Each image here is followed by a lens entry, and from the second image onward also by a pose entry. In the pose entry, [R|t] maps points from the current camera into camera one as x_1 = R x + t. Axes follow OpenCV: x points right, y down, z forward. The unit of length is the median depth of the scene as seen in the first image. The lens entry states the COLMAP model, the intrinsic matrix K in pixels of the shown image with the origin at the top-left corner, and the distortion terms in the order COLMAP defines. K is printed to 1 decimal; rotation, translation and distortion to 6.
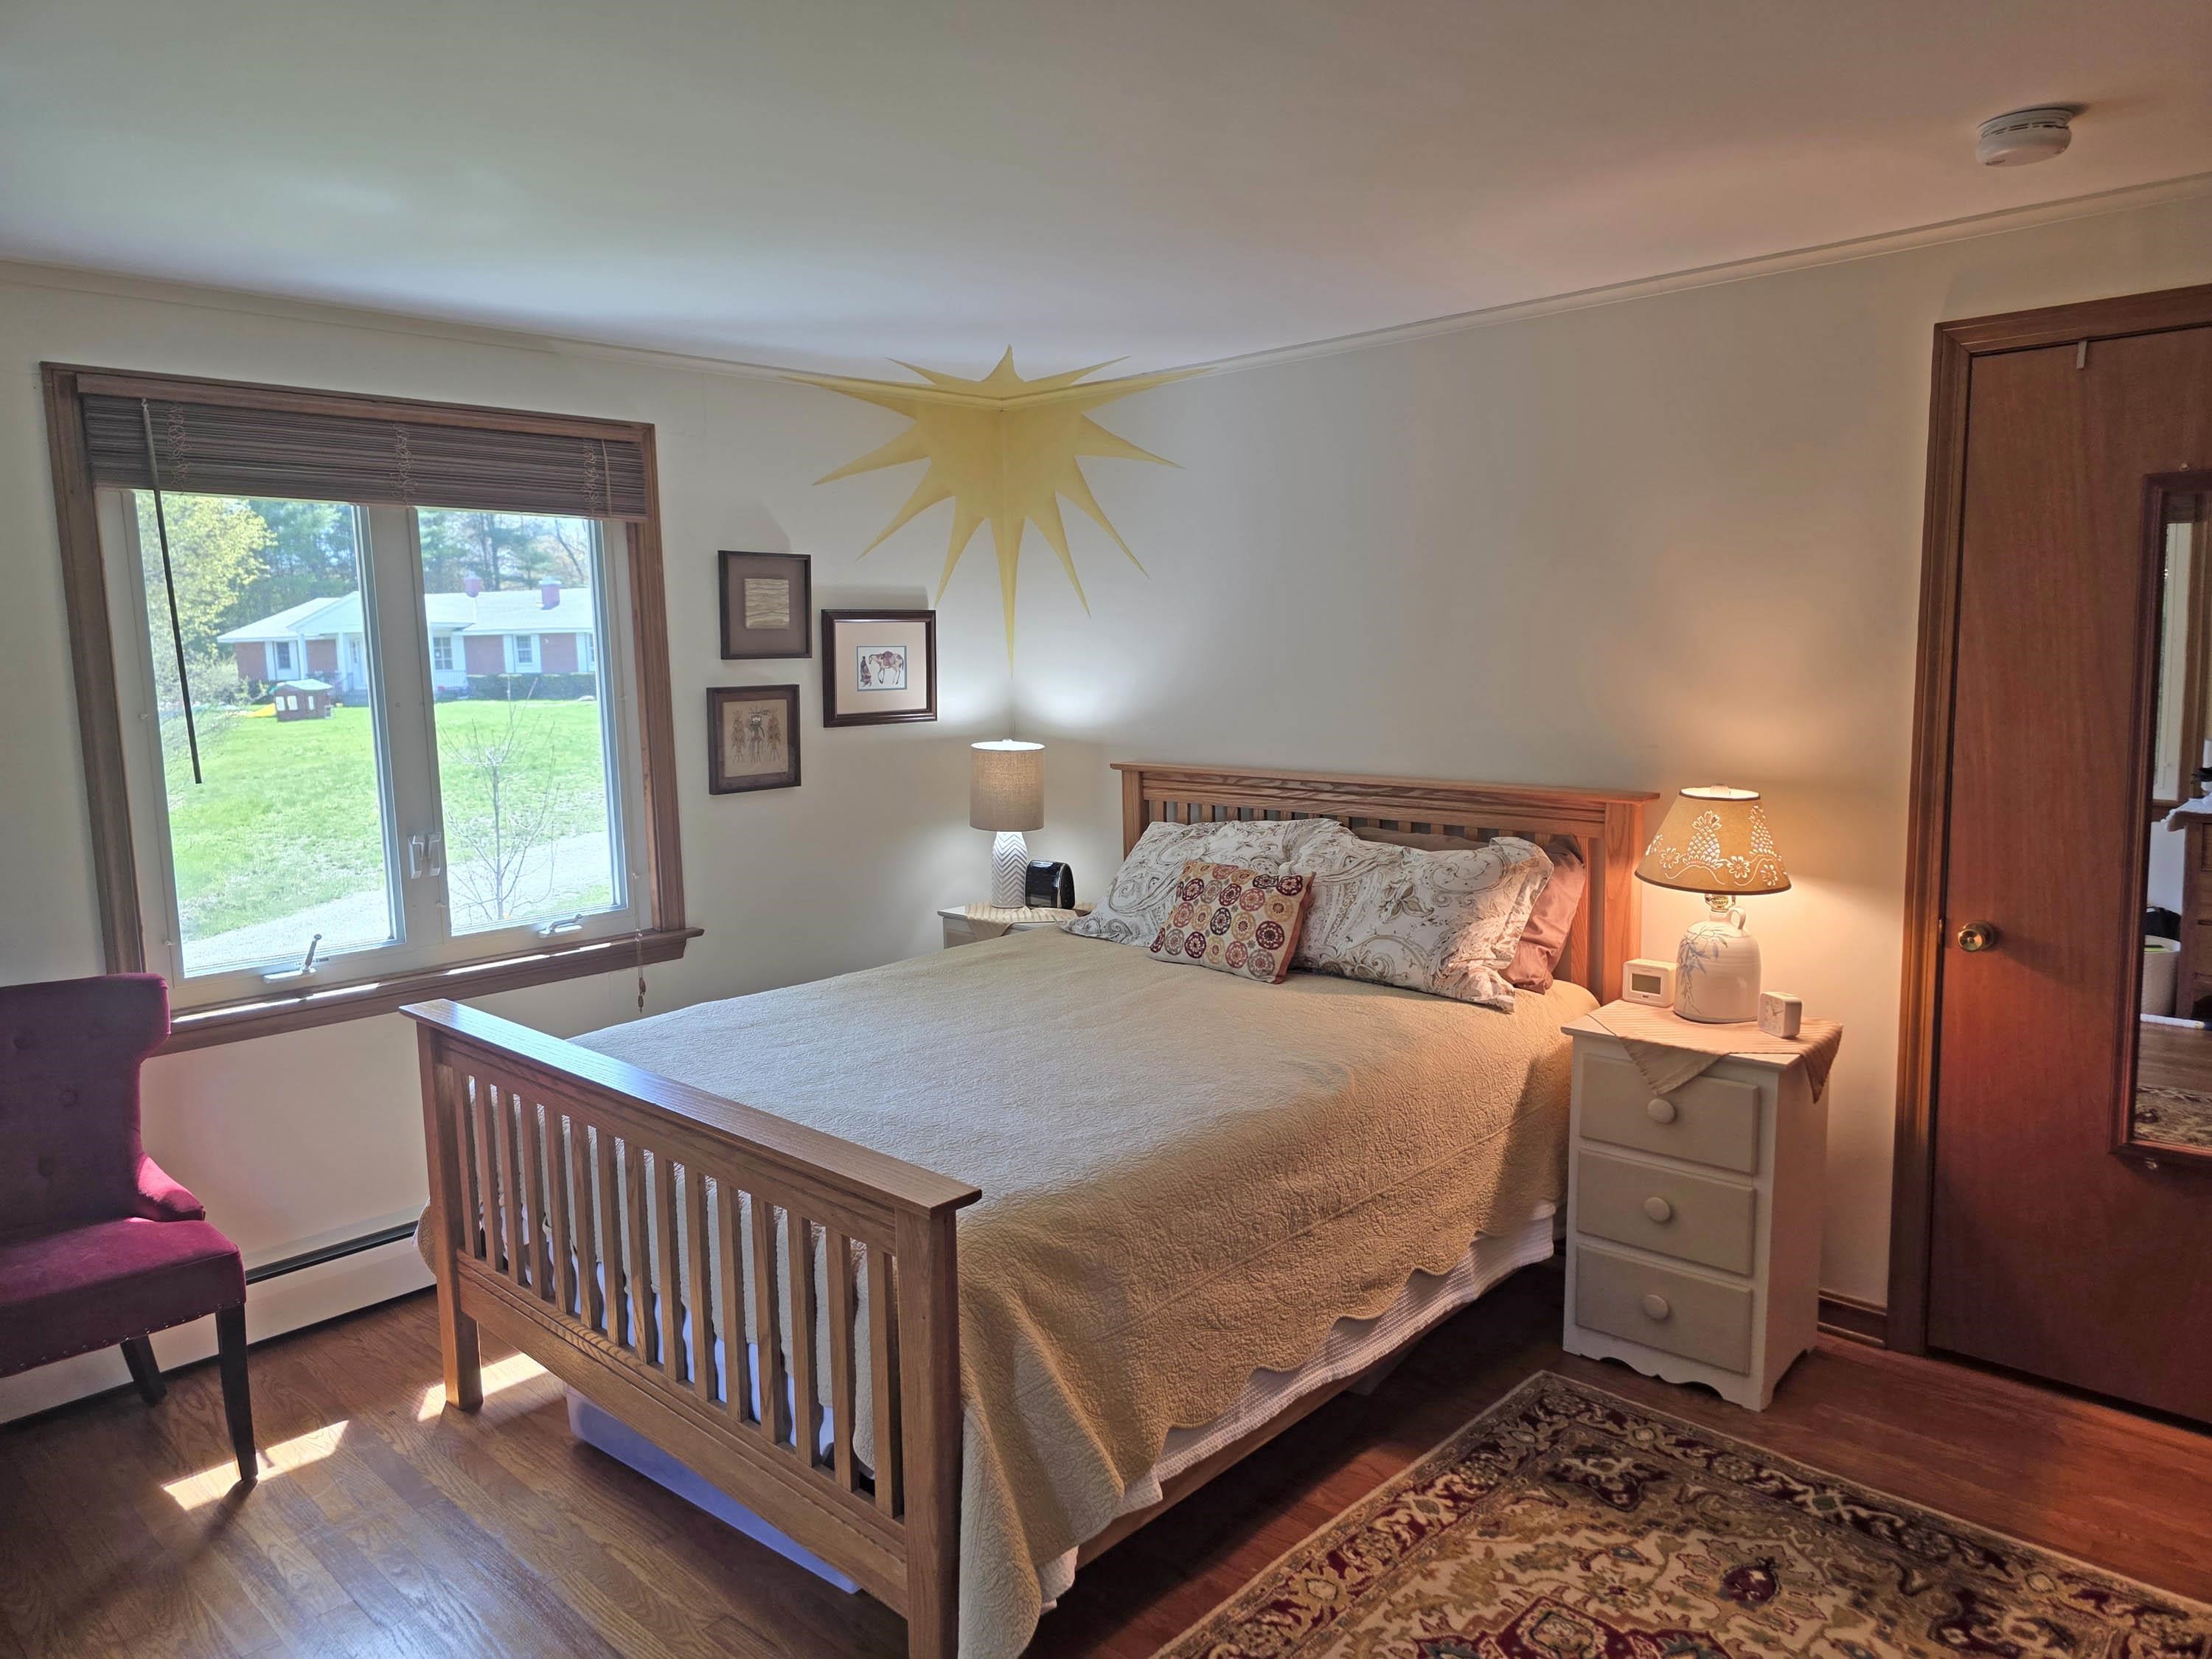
lens RADIAL K [[1479.3, 0, 1098.9], [0, 1479.3, 833.7], [0, 0, 1]] dist [0.038016, -0.030392]
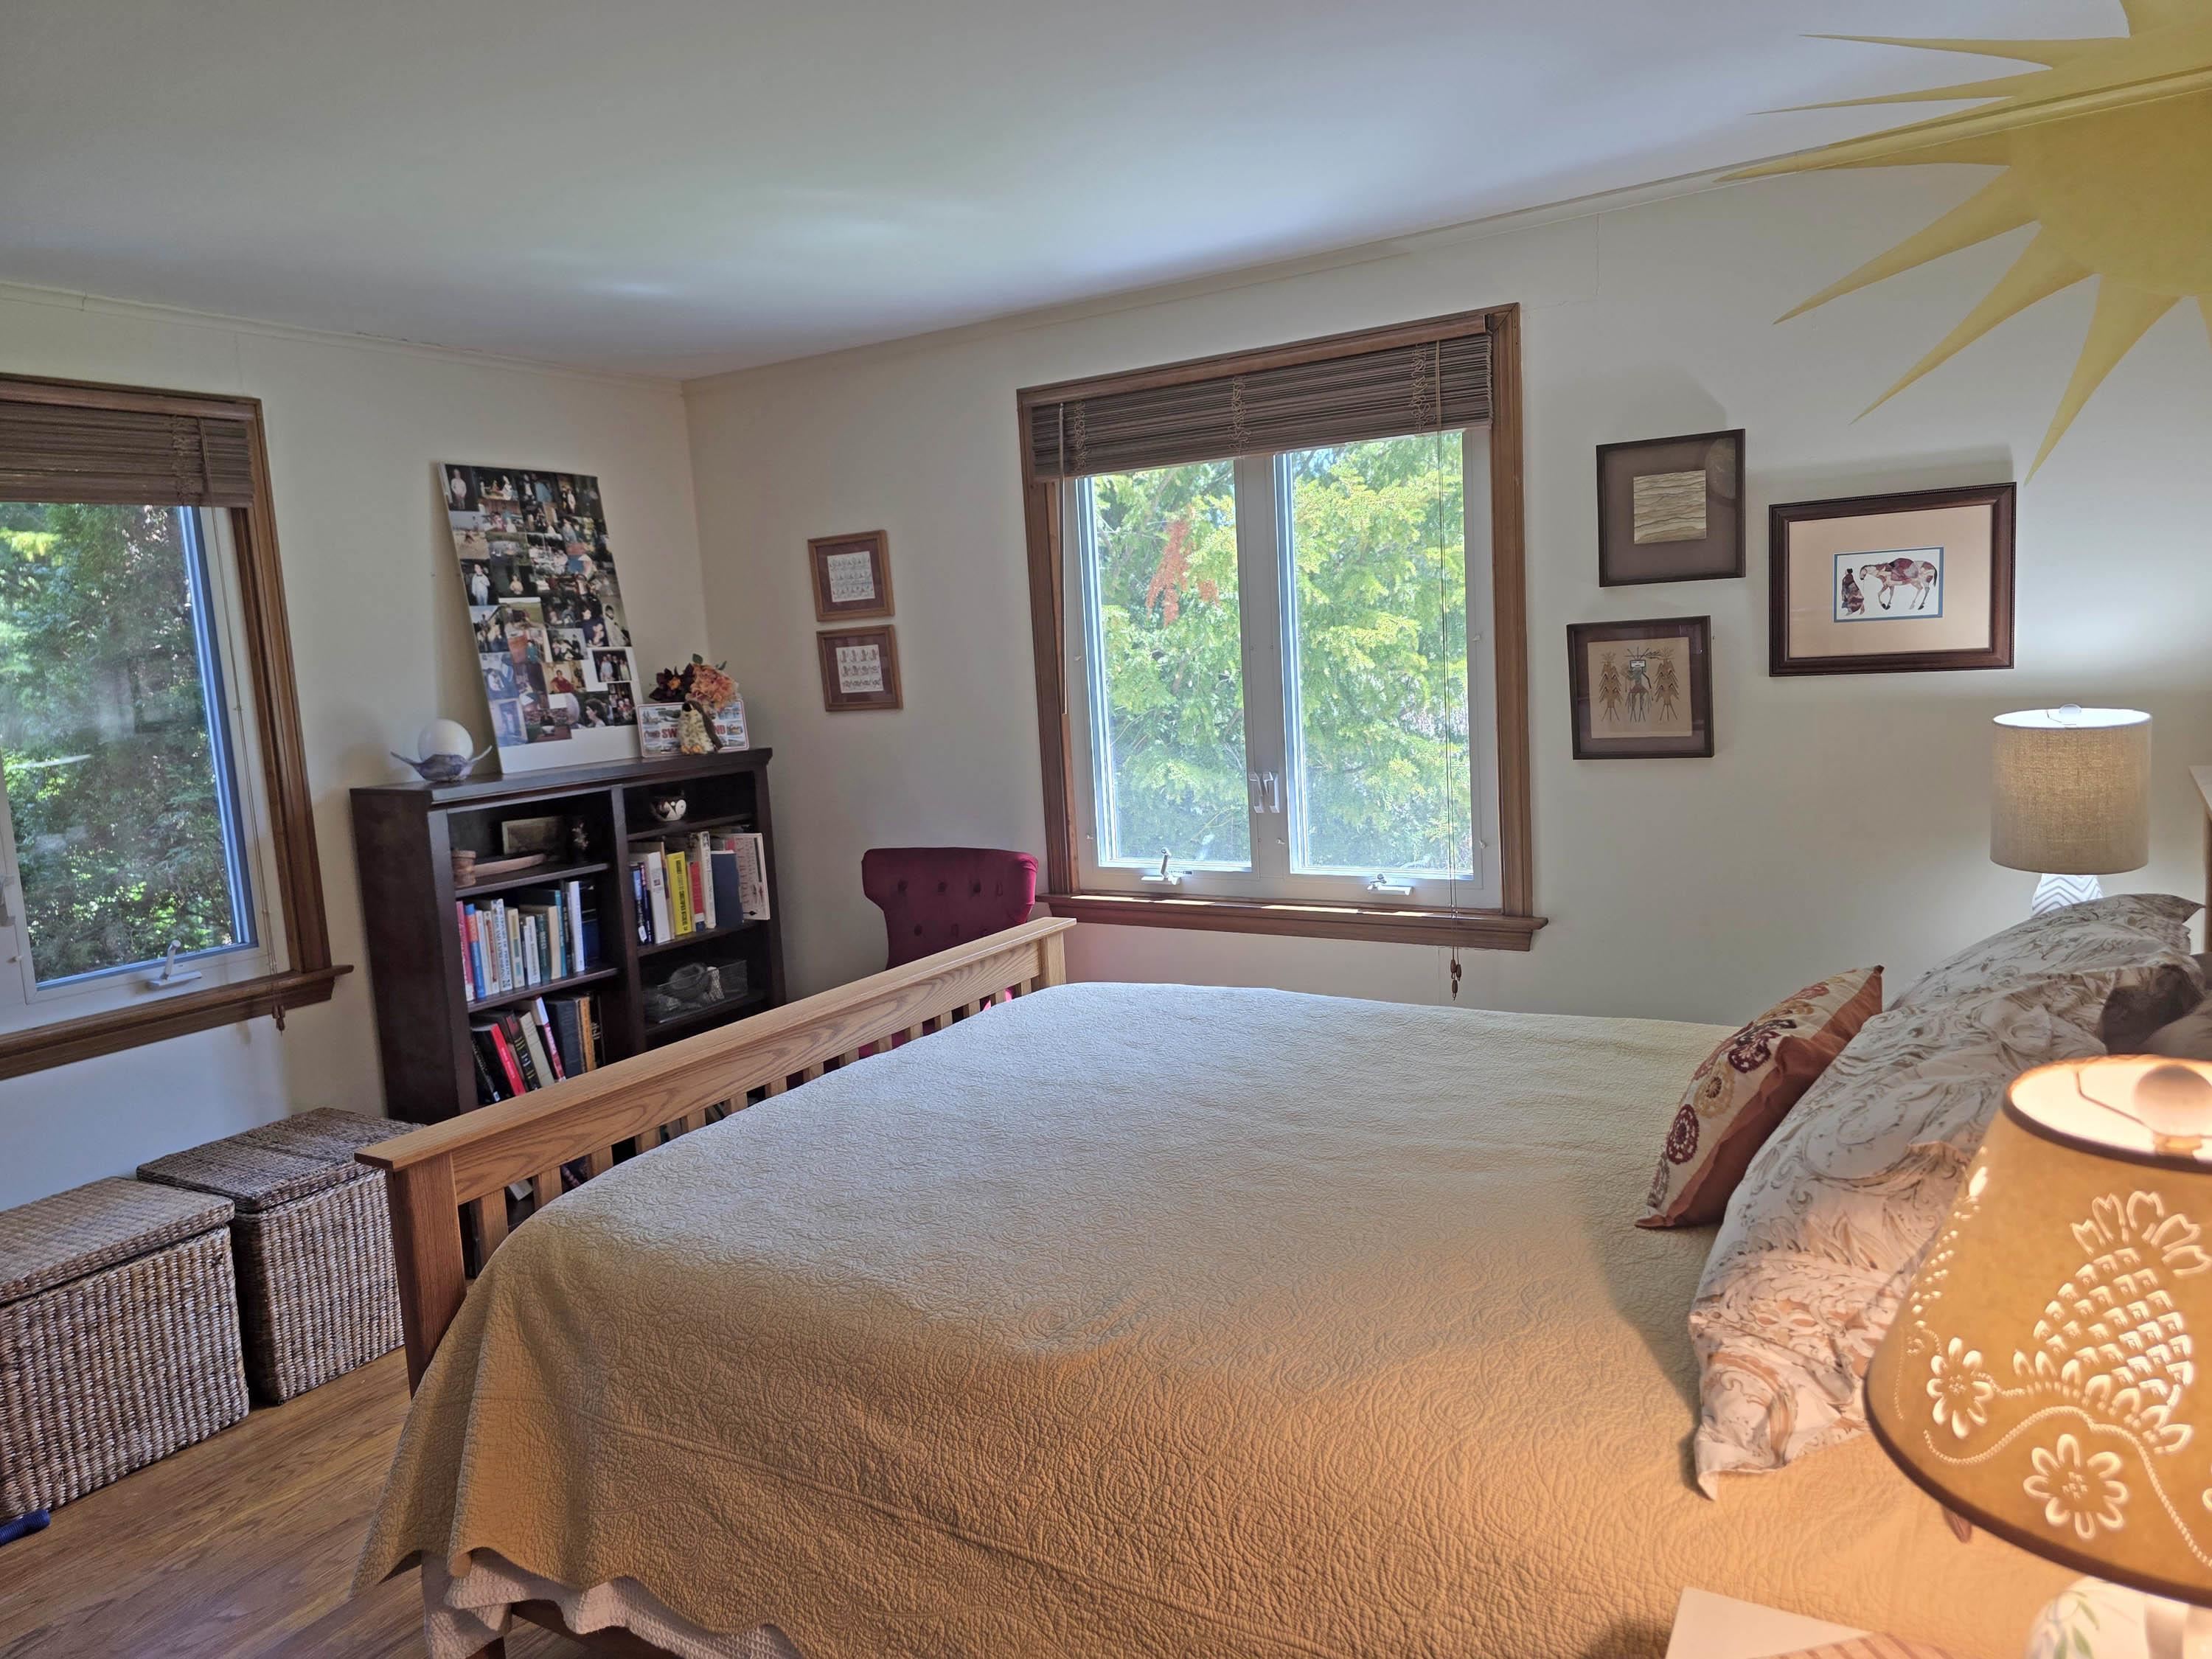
lens RADIAL K [[1479.3, 0, 1102.6], [0, 1479.3, 825.8], [0, 0, 1]] dist [0.038016, -0.030392]
pose [[0.210609, 0.130770, -0.968784, 0.458793], [-0.068609, 0.990546, 0.118792, -0.067408], [0.975160, 0.041449, 0.217590, 0.576522]]
